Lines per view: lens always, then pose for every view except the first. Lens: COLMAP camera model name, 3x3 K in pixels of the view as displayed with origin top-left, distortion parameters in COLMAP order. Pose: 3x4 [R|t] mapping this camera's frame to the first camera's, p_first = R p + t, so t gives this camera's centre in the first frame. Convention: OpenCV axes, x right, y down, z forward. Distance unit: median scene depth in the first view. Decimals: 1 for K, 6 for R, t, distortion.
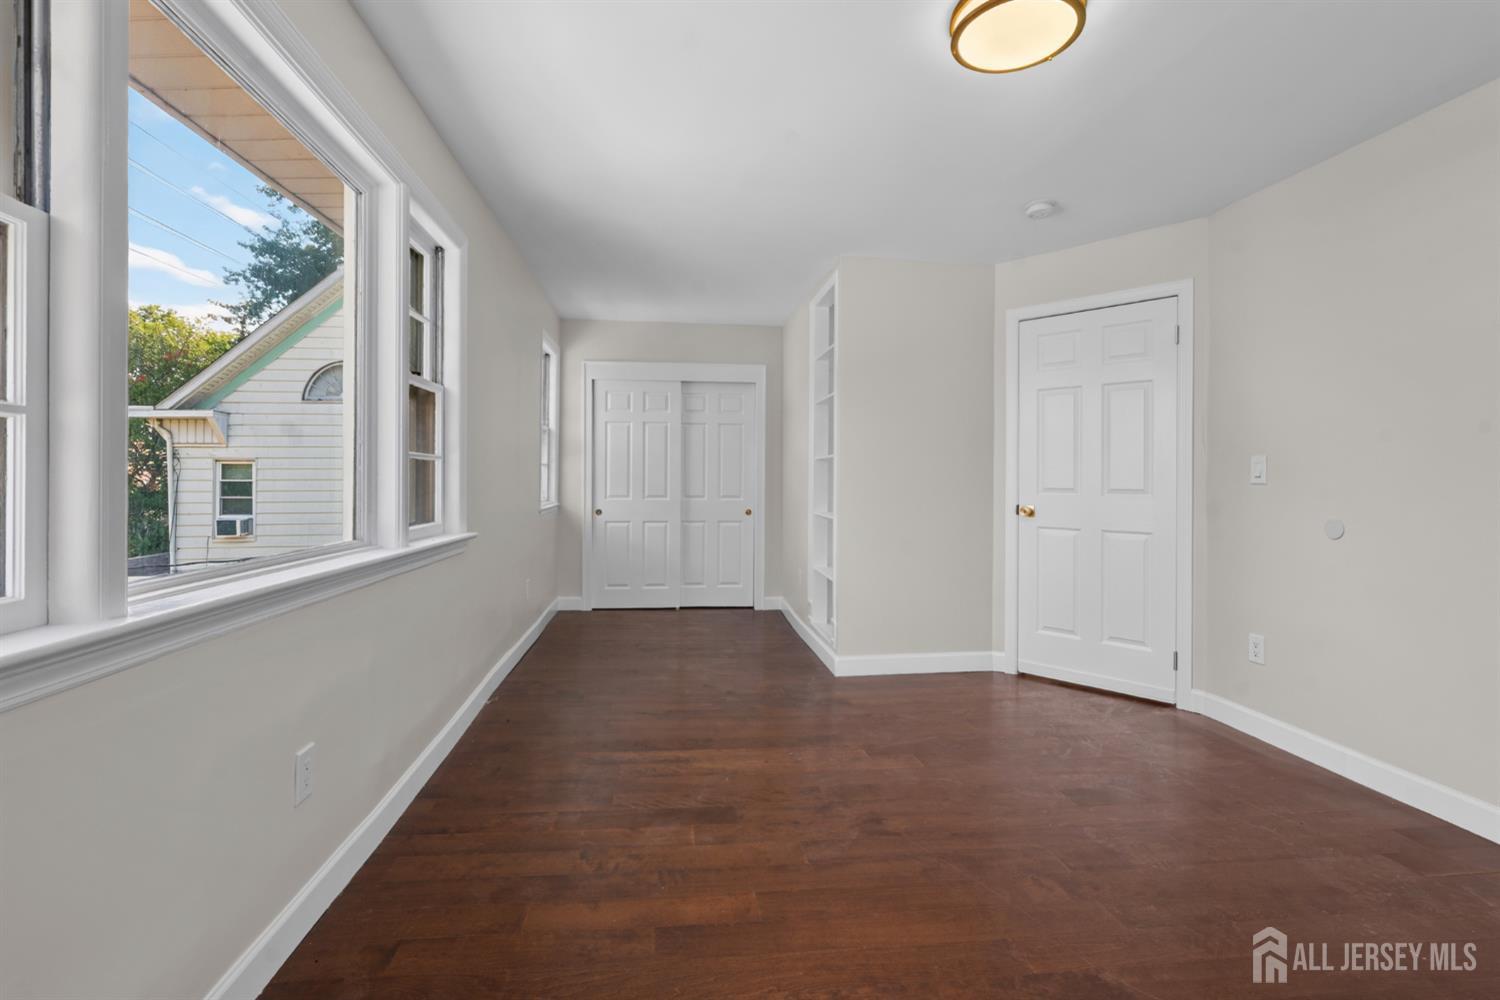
lens RADIAL K [[699.8, 0, 740.9], [0, 699.8, 471.8], [0, 0, 1]] dist [-0.000980, 0.000871]
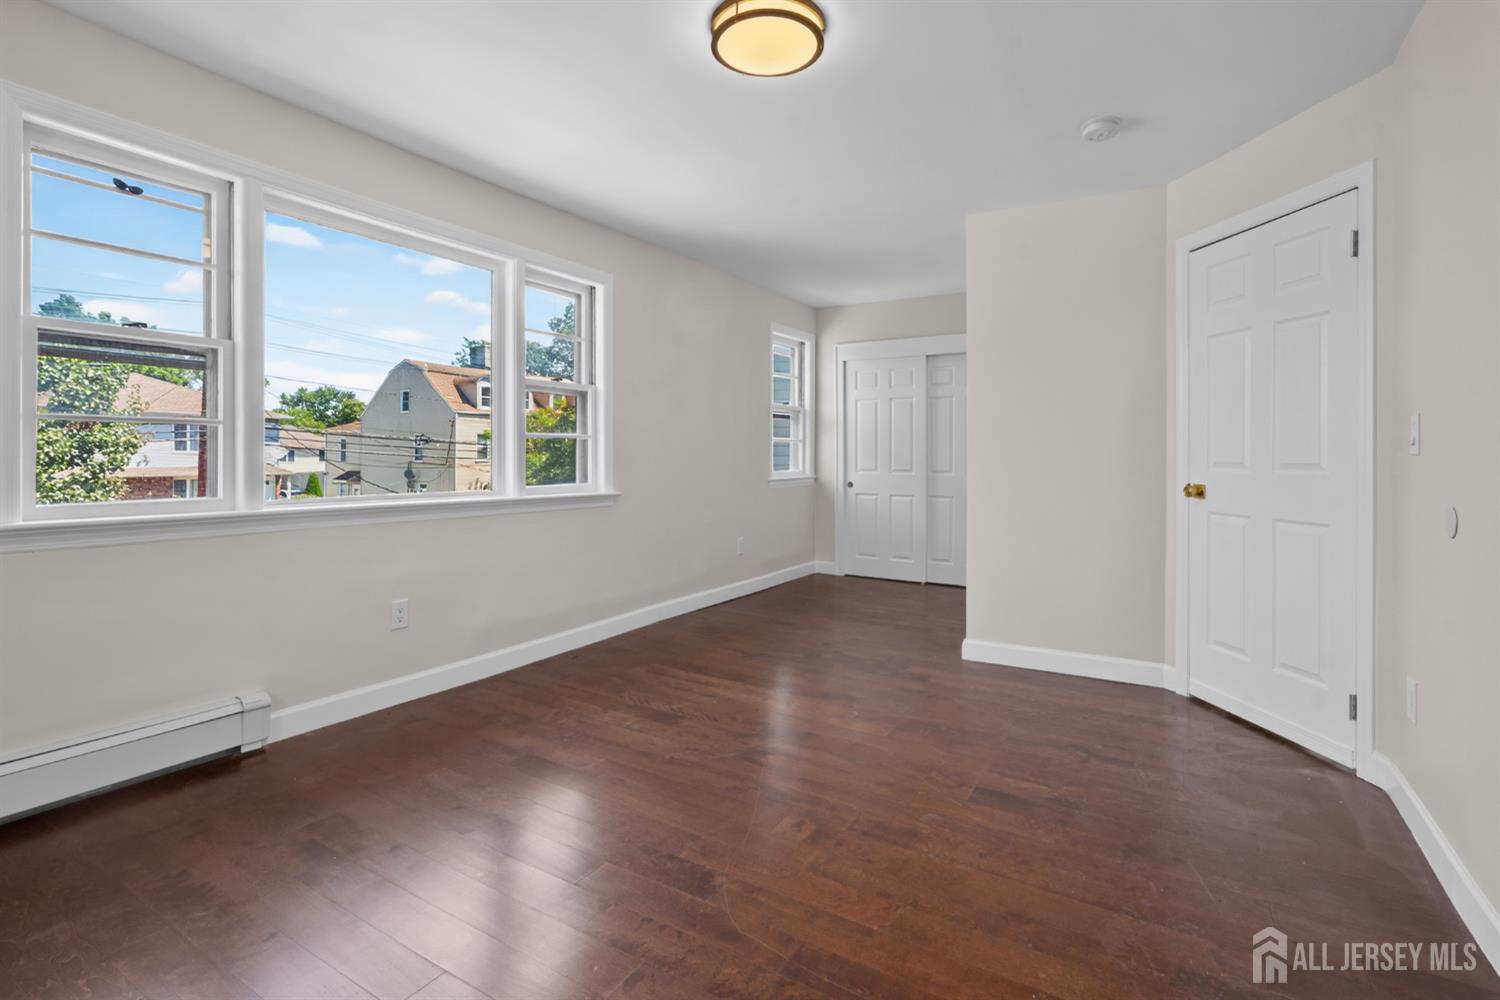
lens RADIAL K [[727.6, 0, 730.8], [0, 727.6, 456.2], [0, 0, 1]] dist [0.000712, 0.000033]
pose [[0.779379, -0.000493, -0.626553, 0.352979], [0.007089, 0.999943, 0.008031, 0.003826], [0.626513, -0.010701, 0.779338, 0.022520]]
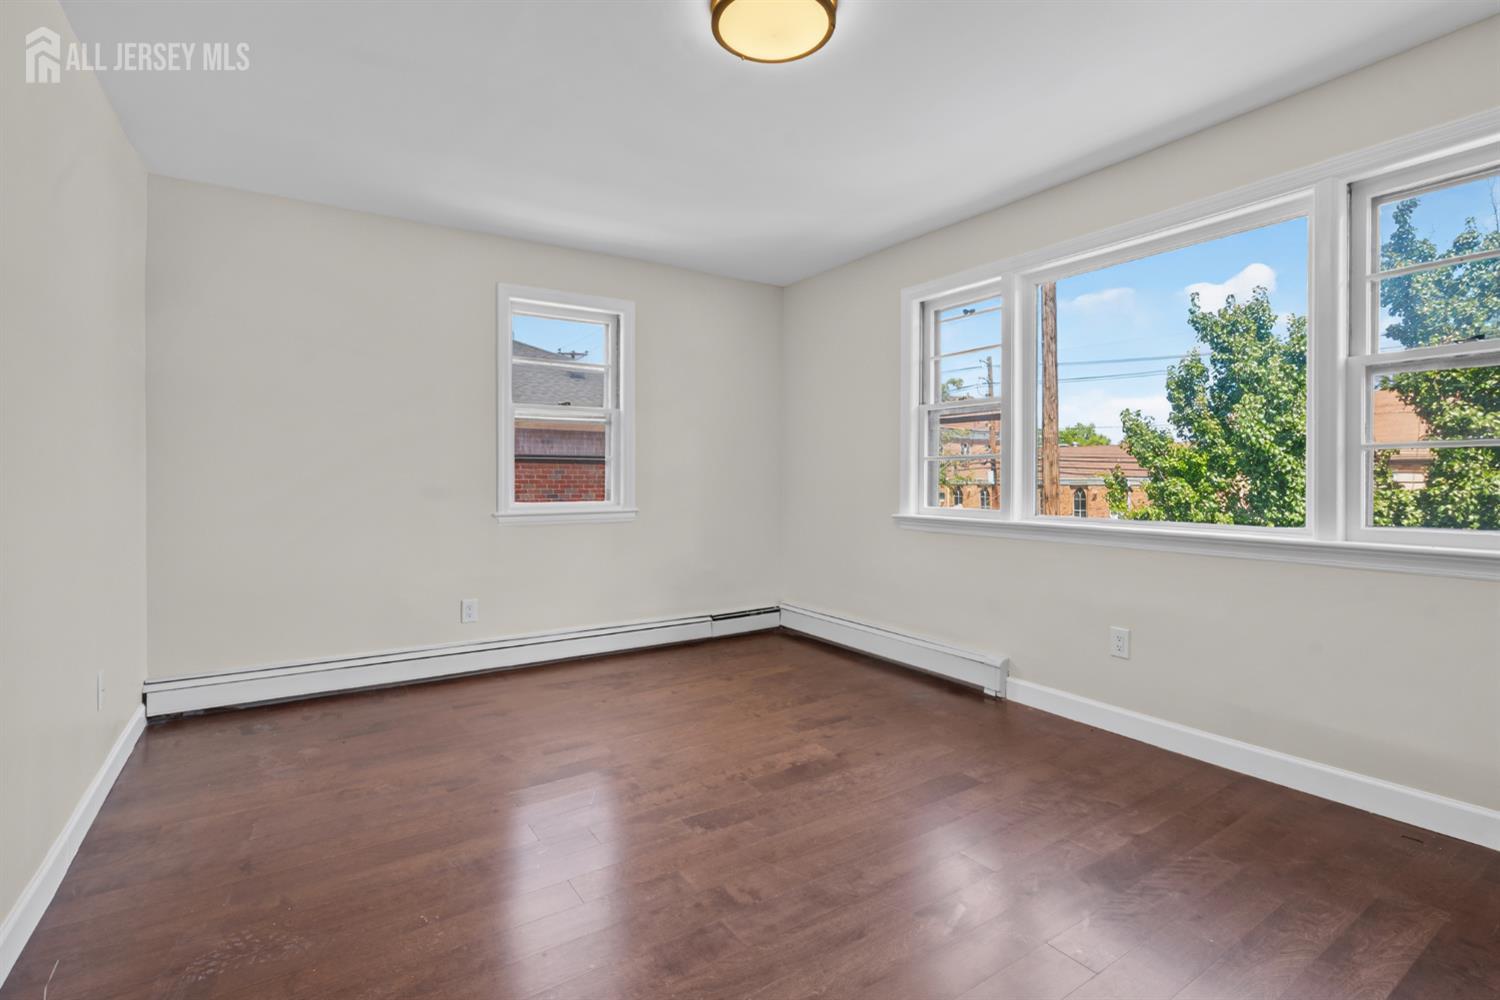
lens RADIAL K [[694.9, 0, 739.4], [0, 694.9, 485.5], [0, 0, 1]] dist [0.002371, 0.000205]
pose [[-0.897893, -0.001437, -0.440211, 0.289898], [0.000599, 0.999990, -0.004485, 0.012711], [0.440213, -0.004290, -0.897883, 0.621572]]
